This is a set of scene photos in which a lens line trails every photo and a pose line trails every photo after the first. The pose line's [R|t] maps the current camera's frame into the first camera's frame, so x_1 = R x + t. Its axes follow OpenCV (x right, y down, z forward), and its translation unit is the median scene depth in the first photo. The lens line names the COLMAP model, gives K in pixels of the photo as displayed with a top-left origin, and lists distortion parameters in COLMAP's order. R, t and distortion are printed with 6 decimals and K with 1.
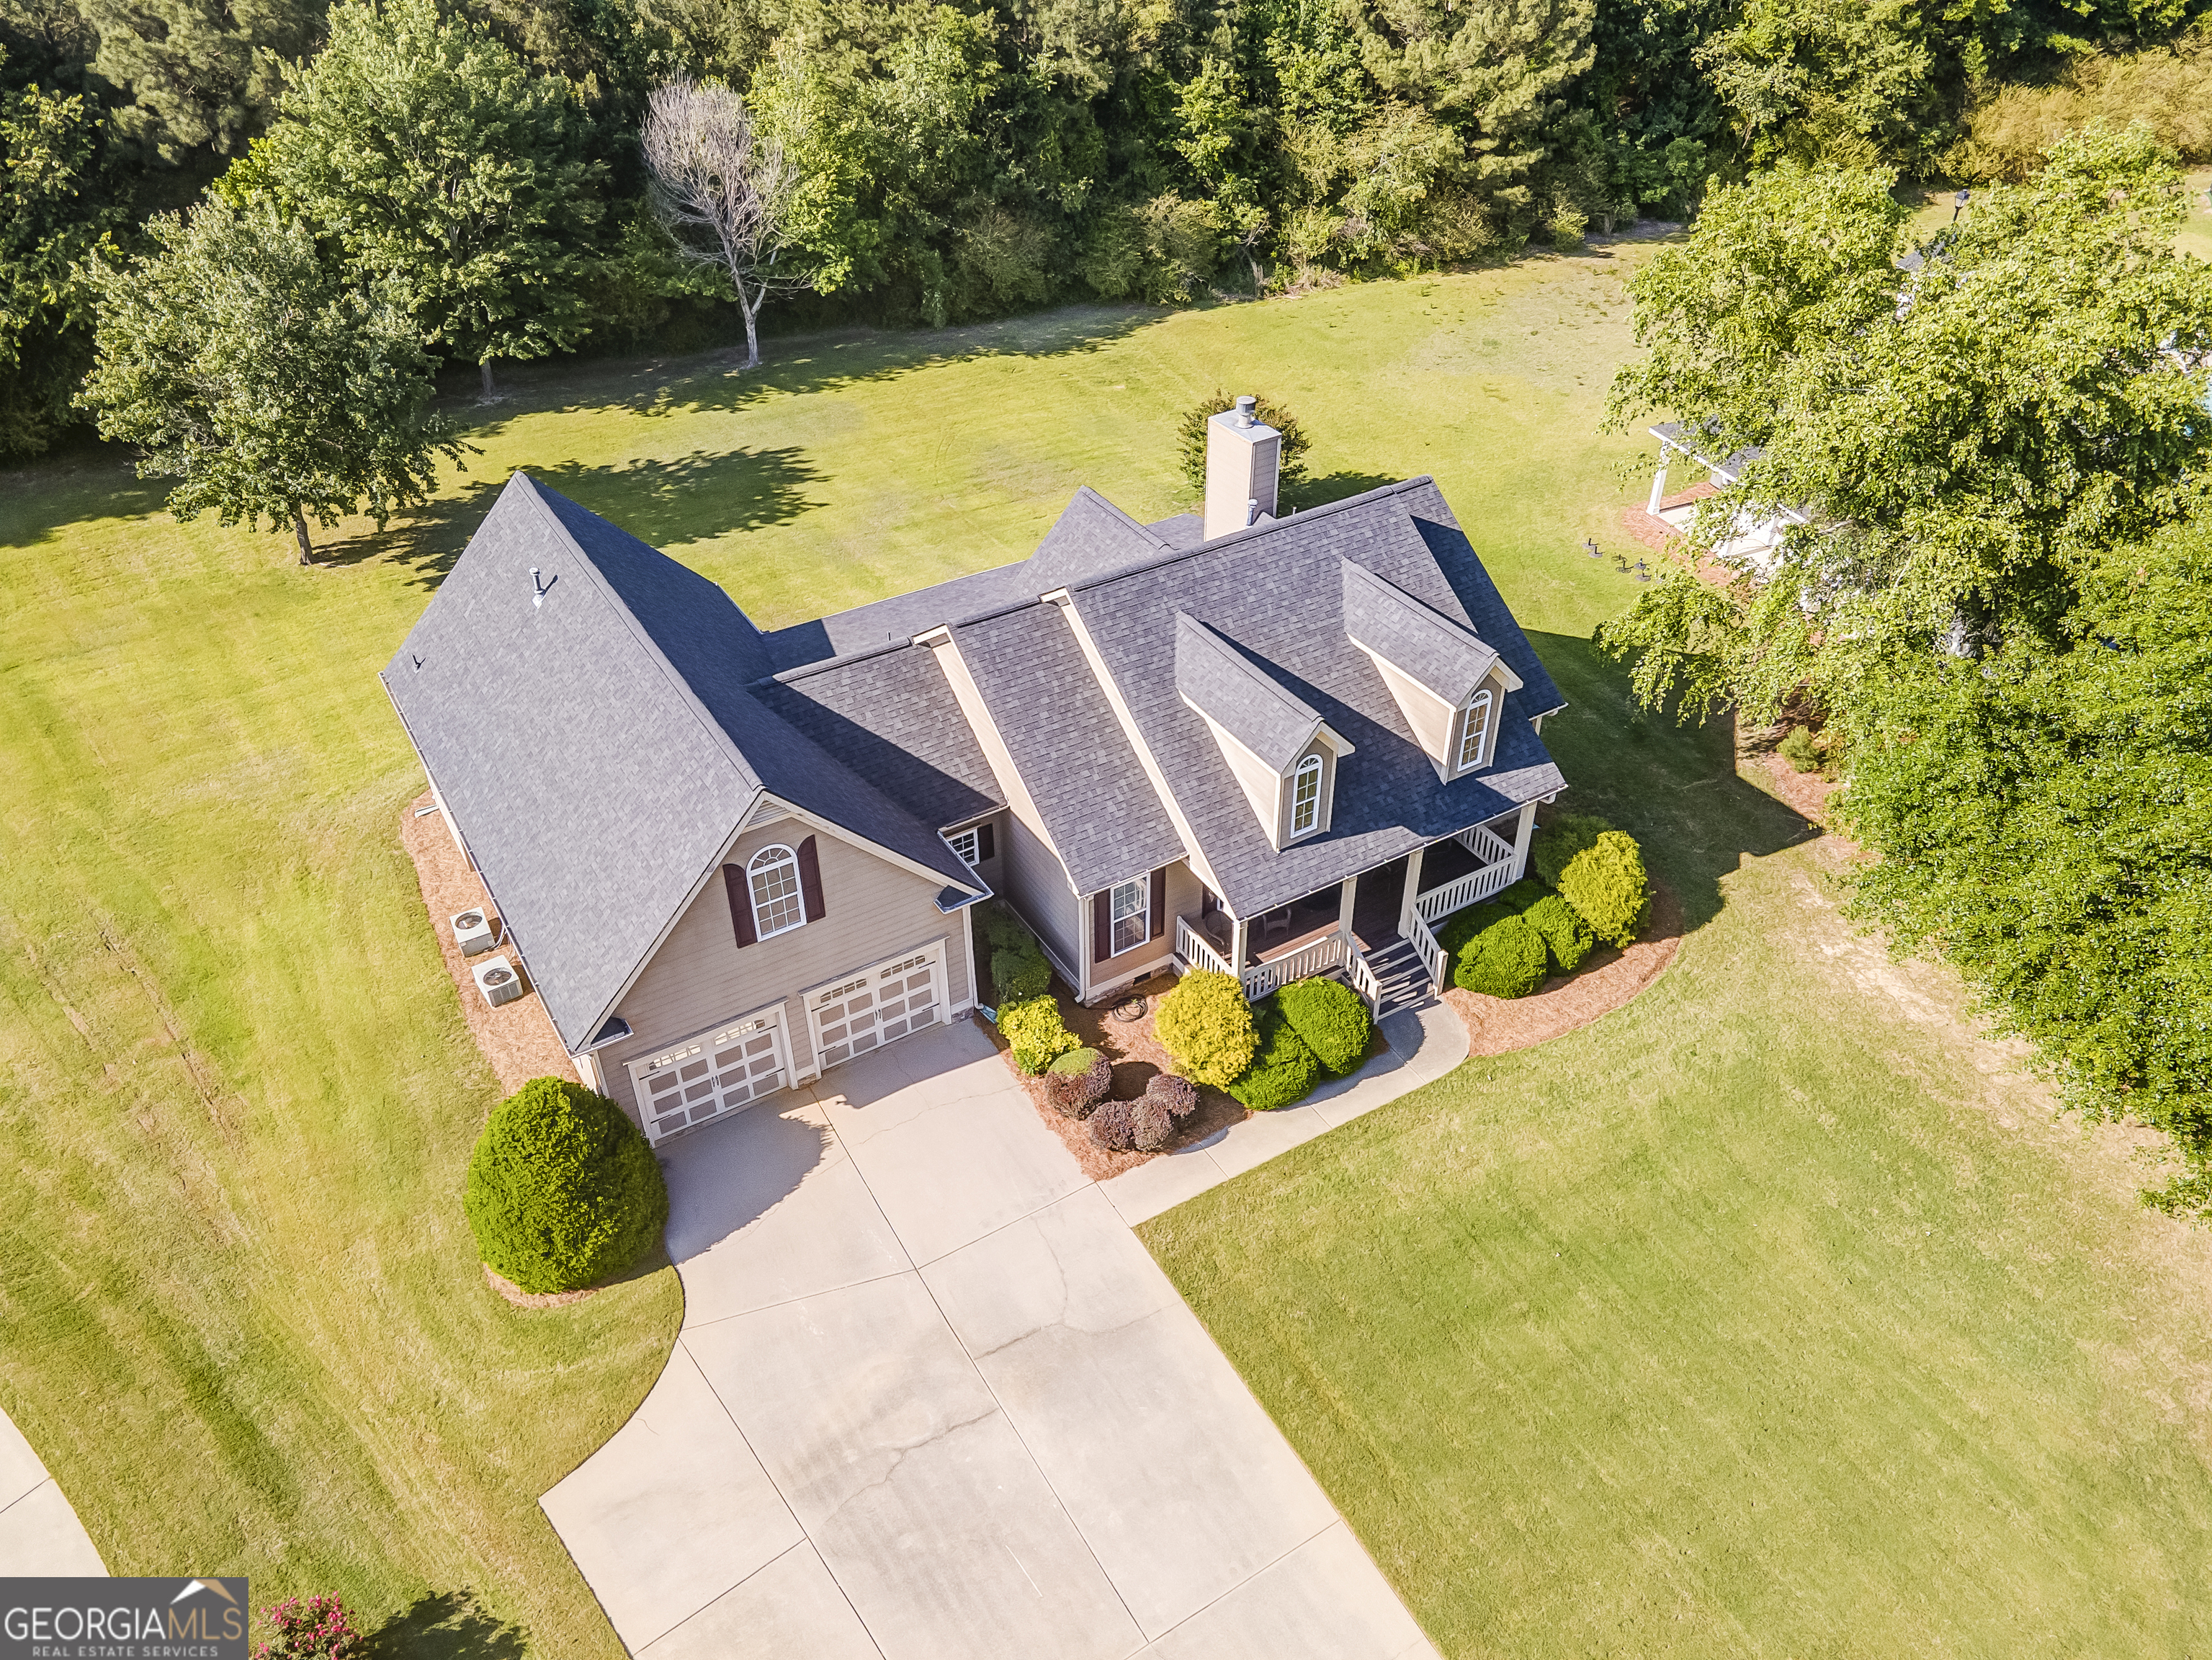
lens RADIAL K [[1614.0, 0, 1108.2], [0, 1614.0, 818.4], [0, 0, 1]] dist [0.028424, 0.029124]
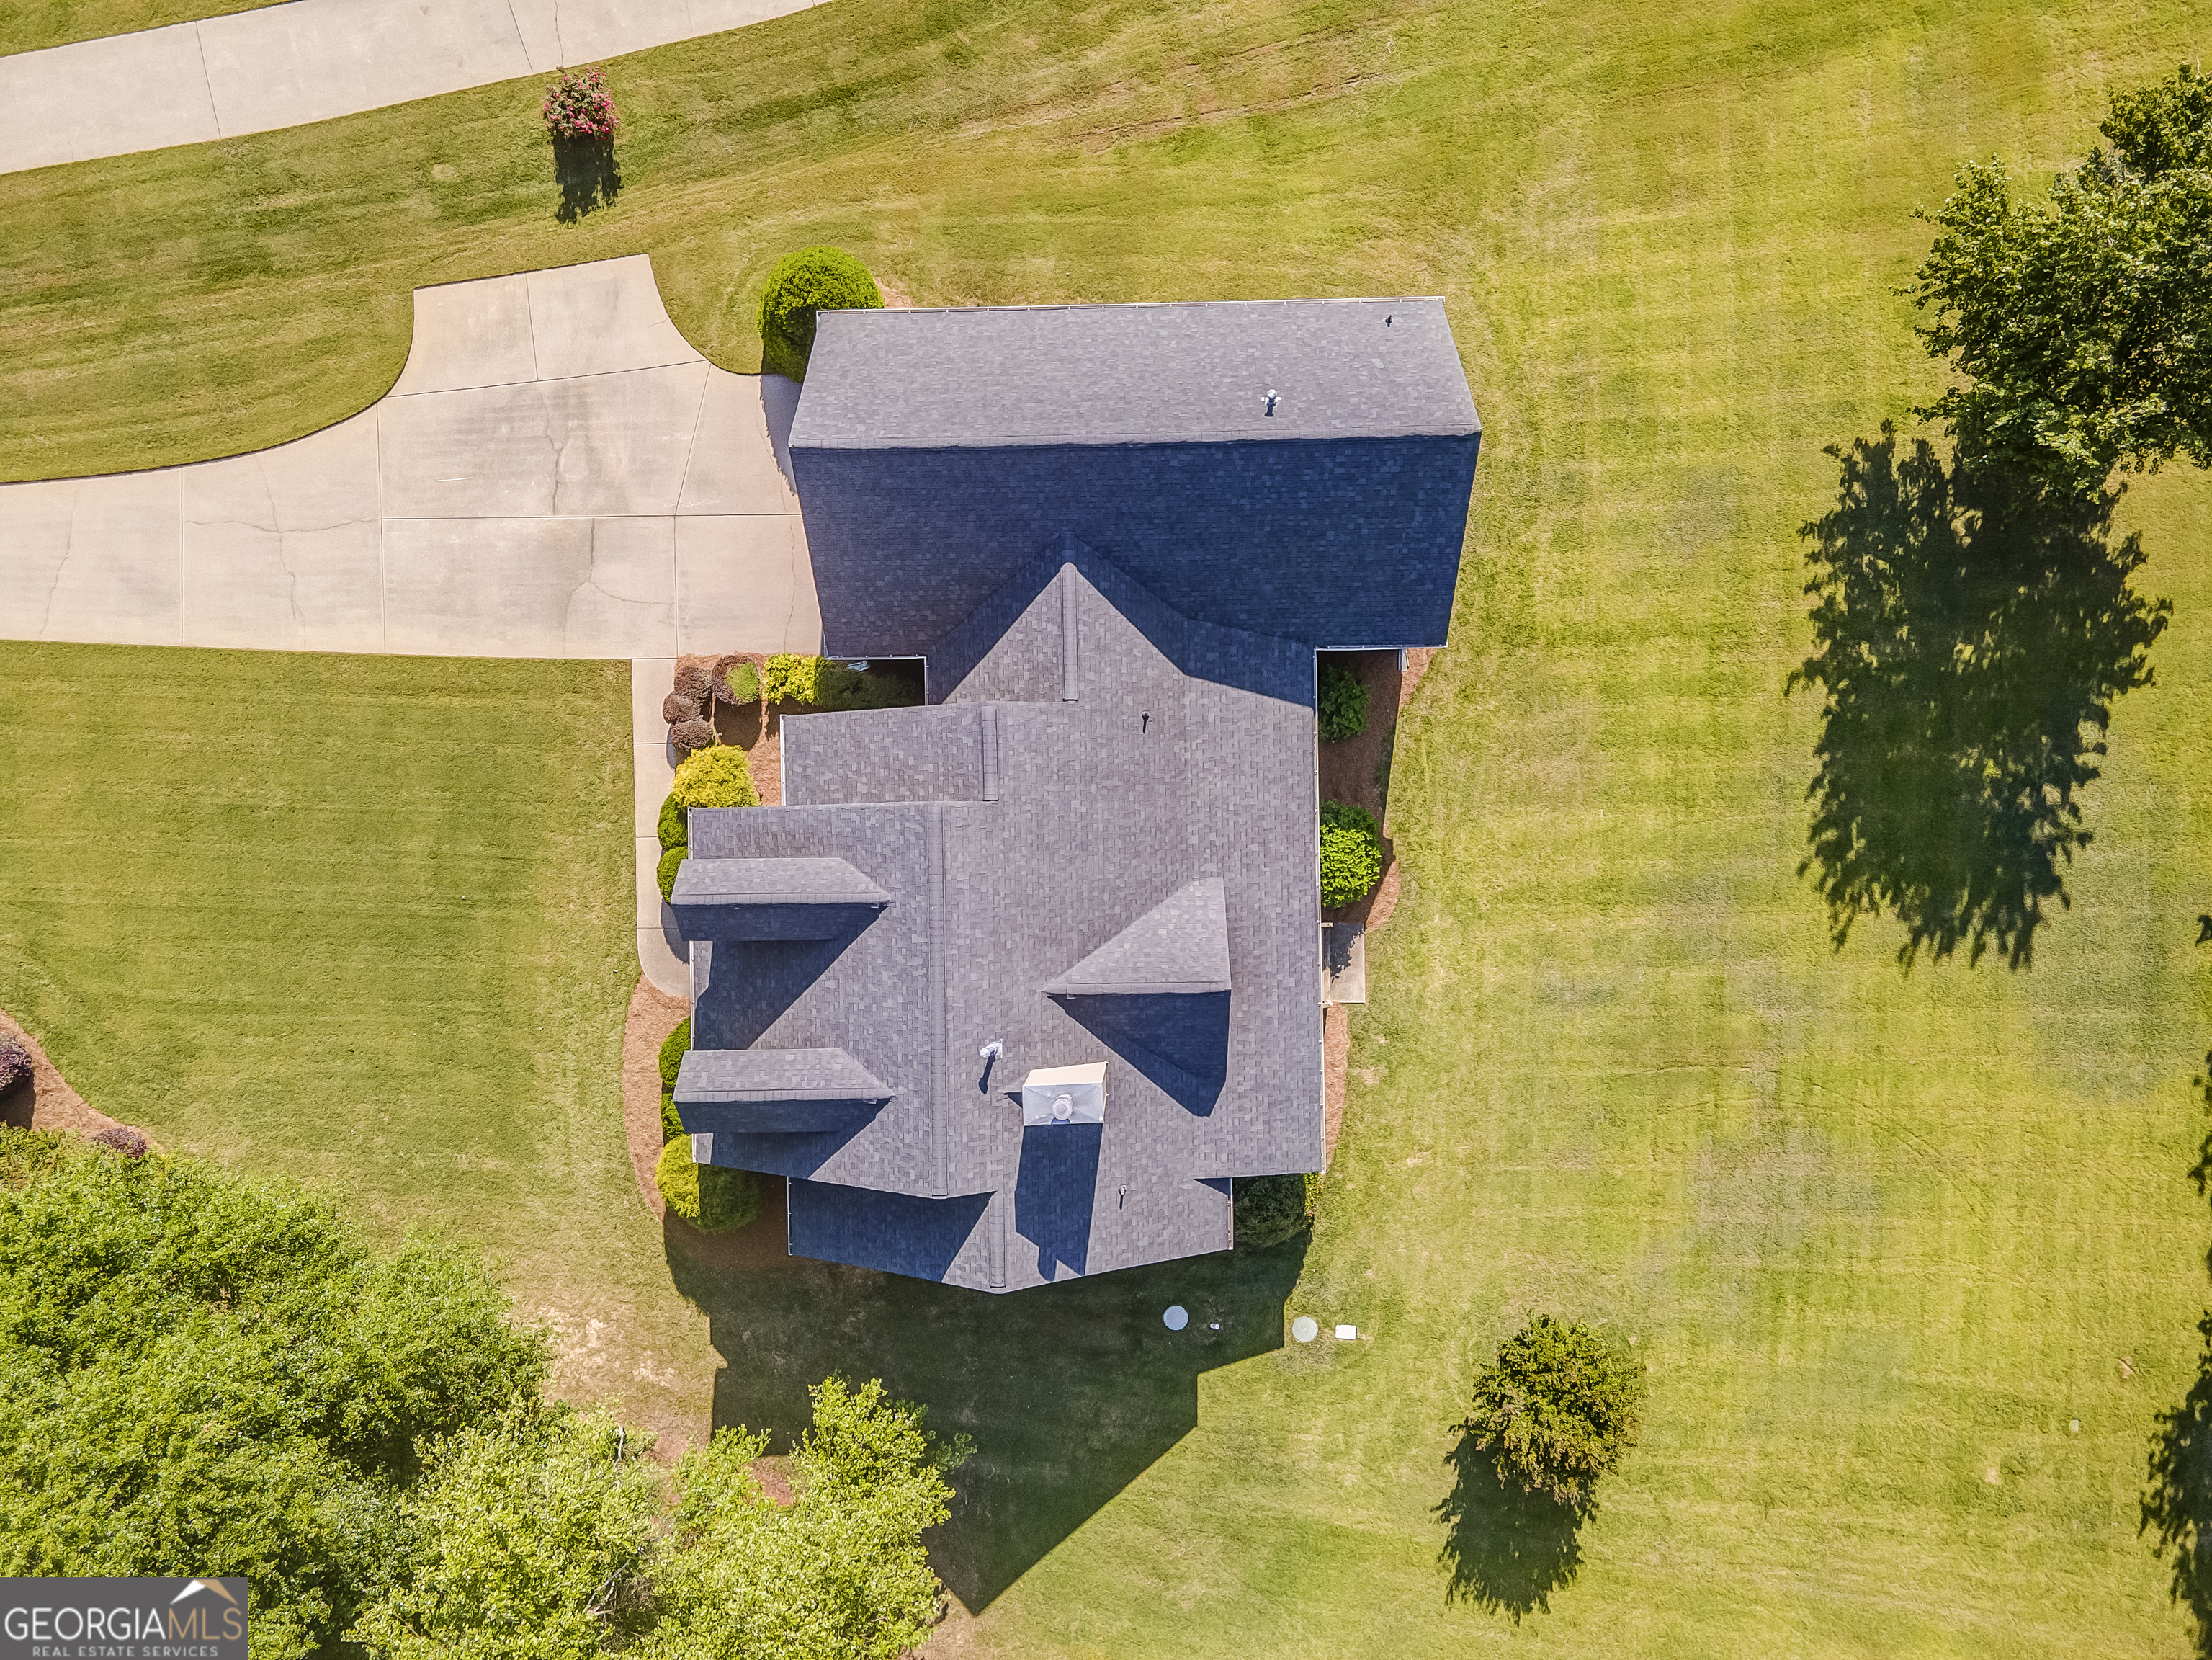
lens RADIAL K [[1614.0, 0, 1114.7], [0, 1614.0, 818.0], [0, 0, 1]] dist [0.028424, 0.029124]
pose [[-0.509542, 0.860404, 0.008534, -0.083423], [-0.501204, -0.304852, 0.809852, -1.024641], [0.699401, 0.408376, 0.586573, 0.450361]]
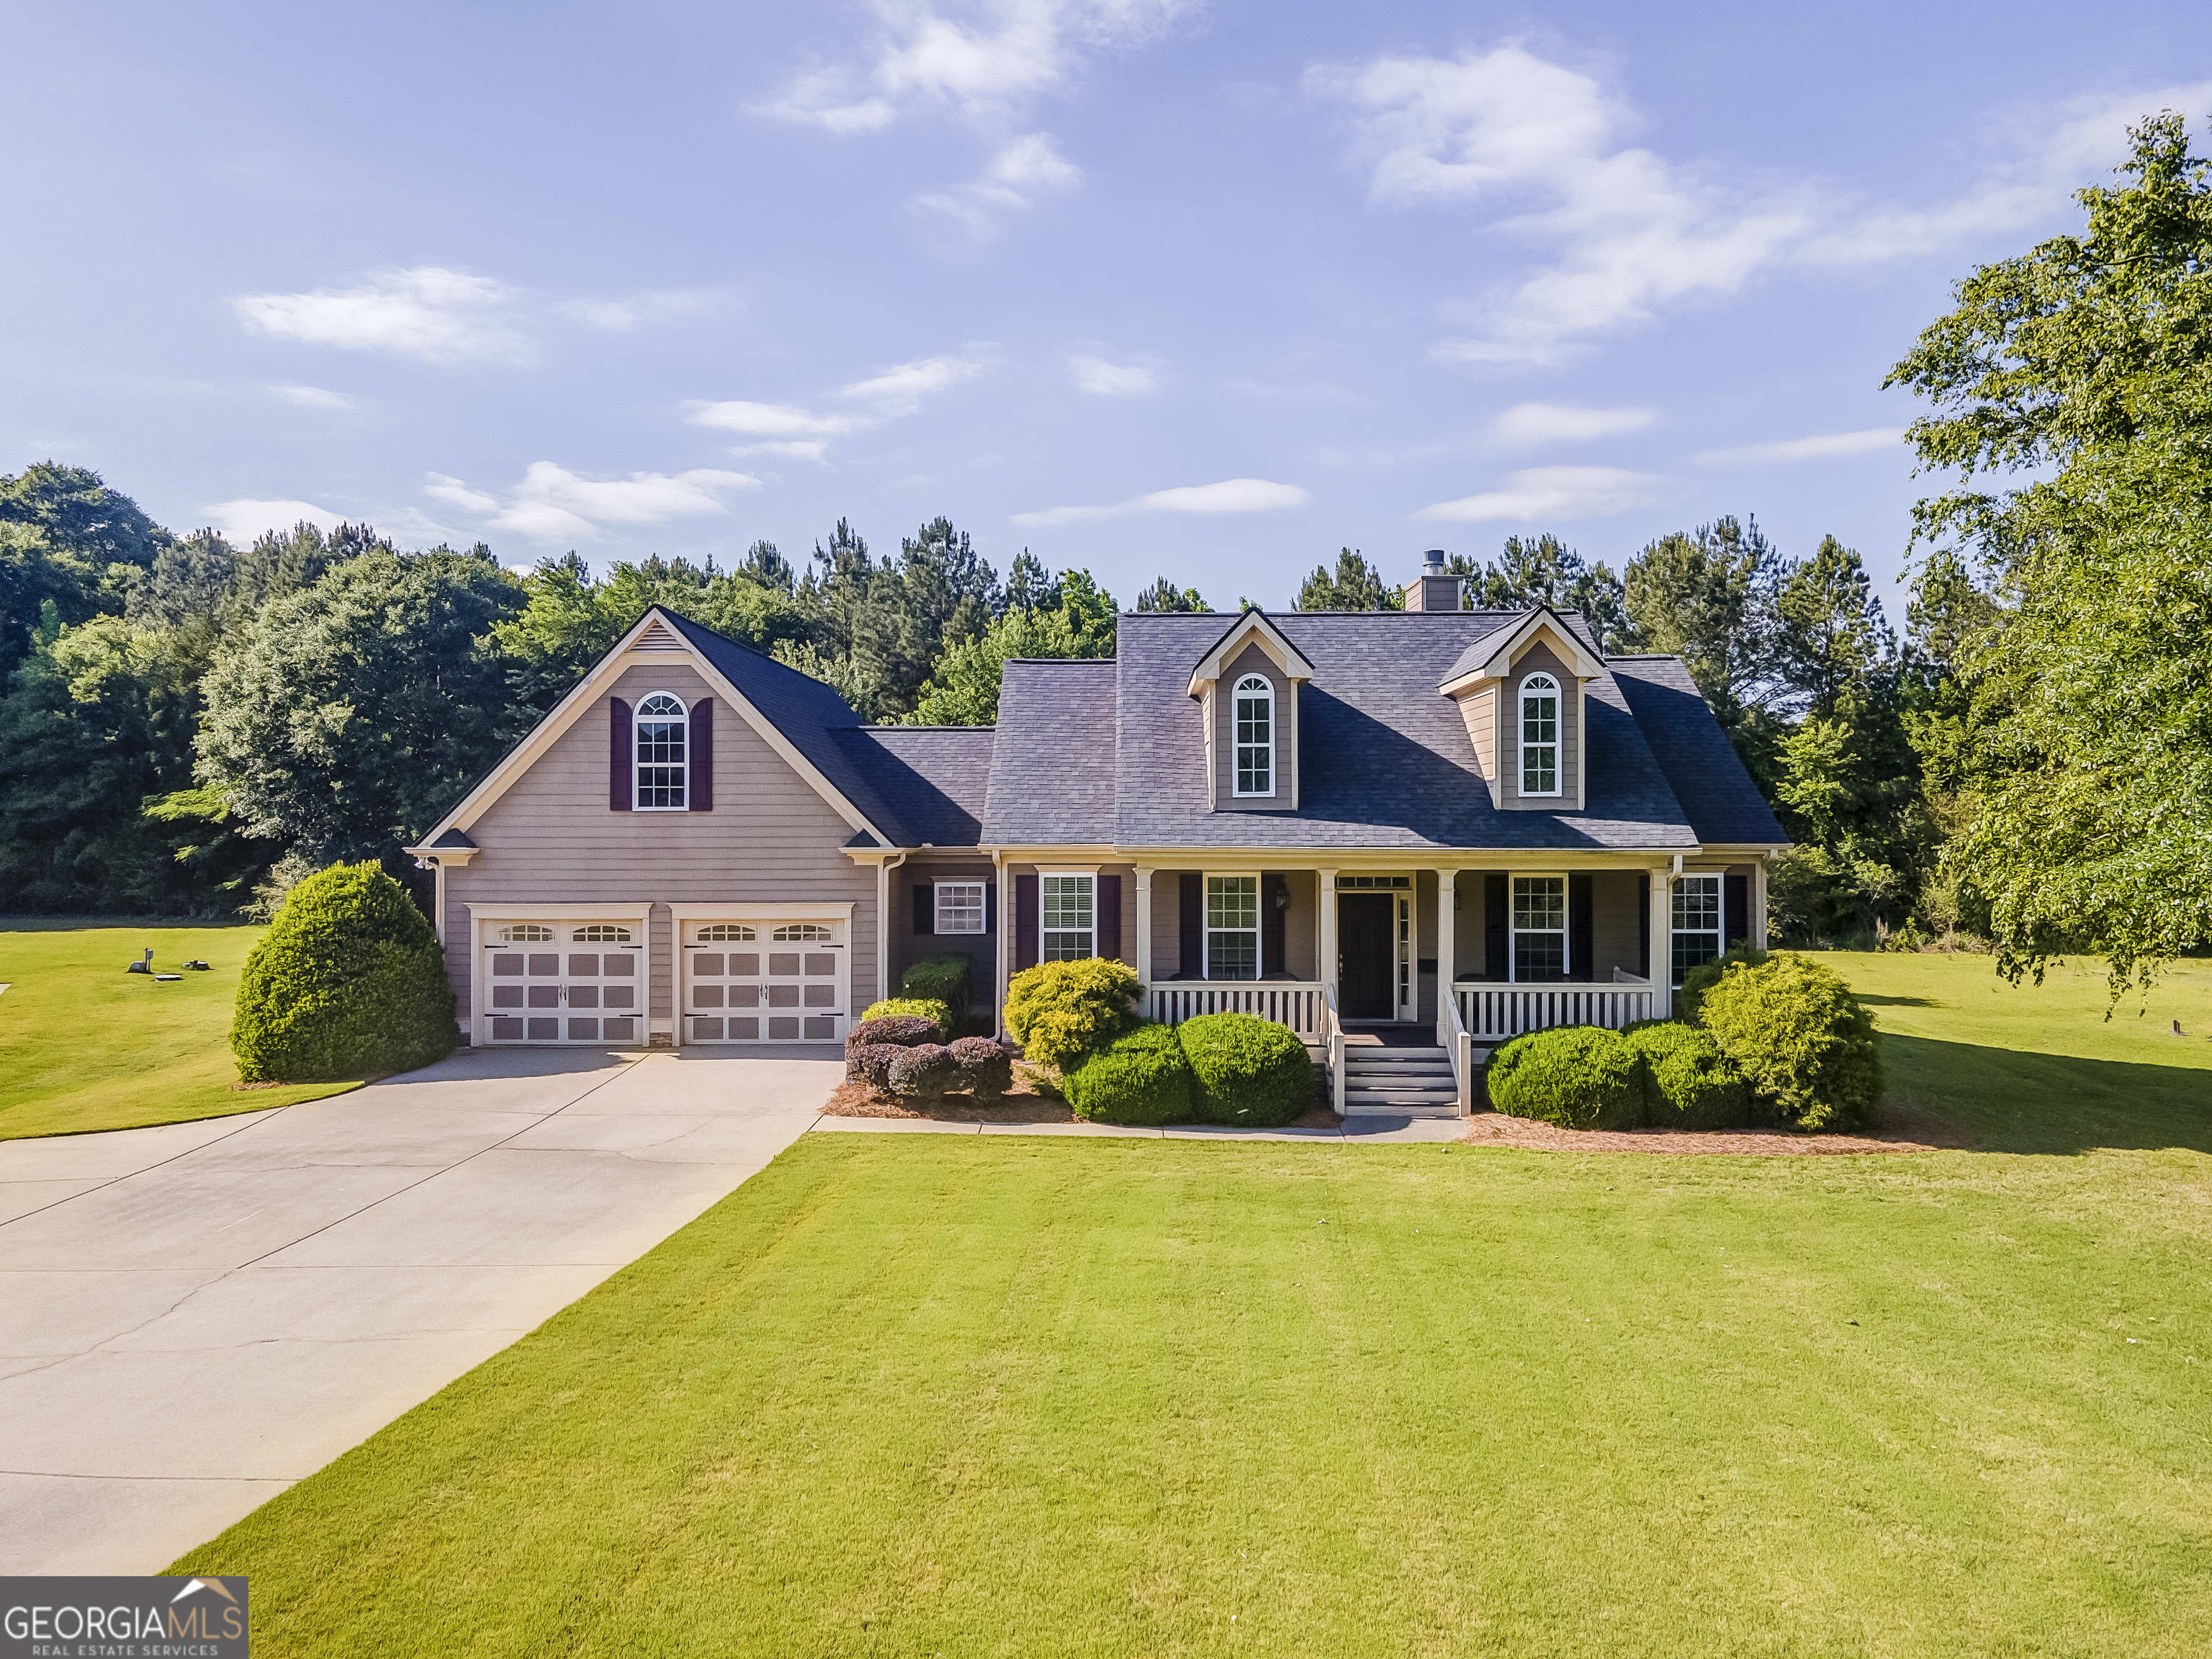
lens RADIAL K [[1613.8, 0, 1105.3], [0, 1613.8, 816.9], [0, 0, 1]] dist [0.028424, 0.029124]
pose [[0.842596, 0.000432, -0.538545, 0.446281], [-0.325666, 0.796851, -0.508891, 0.404211], [0.428921, 0.604176, 0.671564, 0.432472]]
